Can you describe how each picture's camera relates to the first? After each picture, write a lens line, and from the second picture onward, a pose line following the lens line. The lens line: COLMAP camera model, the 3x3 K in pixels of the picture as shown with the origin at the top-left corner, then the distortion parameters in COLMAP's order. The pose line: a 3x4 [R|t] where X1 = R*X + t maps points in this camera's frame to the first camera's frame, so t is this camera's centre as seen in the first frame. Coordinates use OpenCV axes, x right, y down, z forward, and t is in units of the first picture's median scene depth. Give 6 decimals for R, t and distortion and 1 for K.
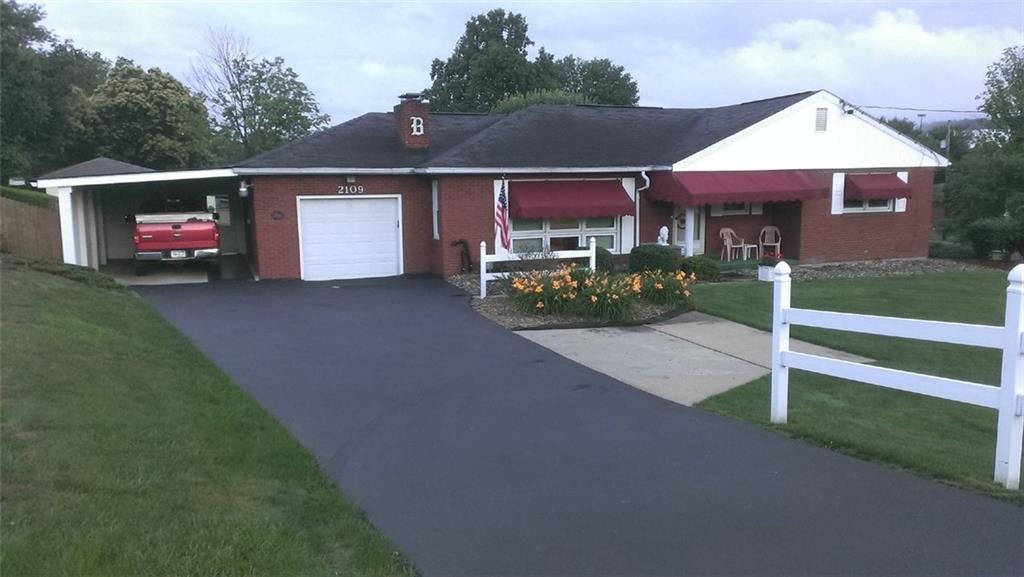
lens RADIAL K [[817.0, 0, 512.4], [0, 817.0, 288.6], [0, 0, 1]] dist [-0.001390, -0.000648]
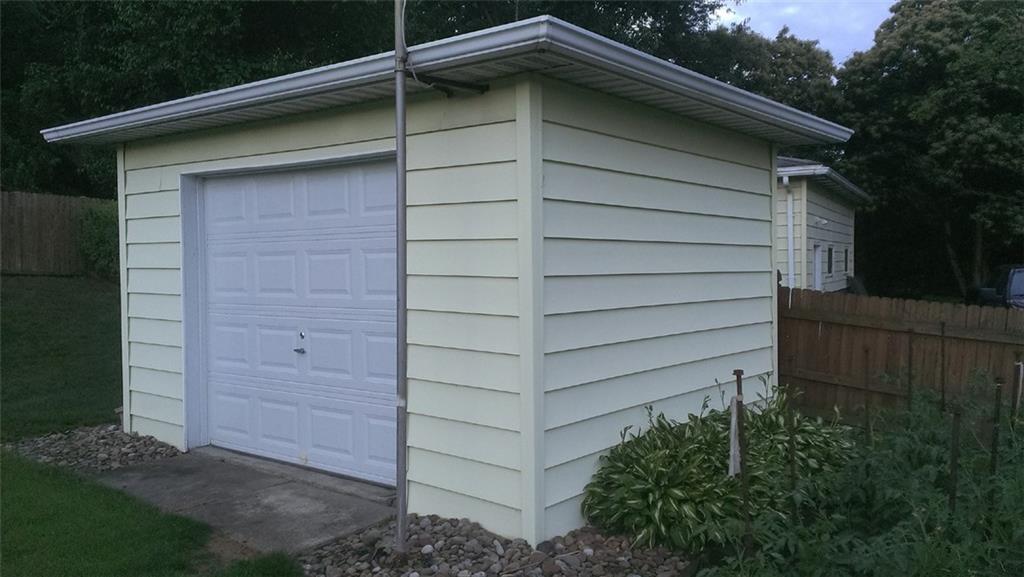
lens RADIAL K [[817.0, 0, 512.4], [0, 817.0, 287.8], [0, 0, 1]] dist [-0.001390, -0.000648]
pose [[0.511950, 0.035173, -0.858295, -0.201247], [-0.115464, 0.992912, -0.028181, -0.066879], [0.851220, 0.113529, 0.512383, 0.611064]]
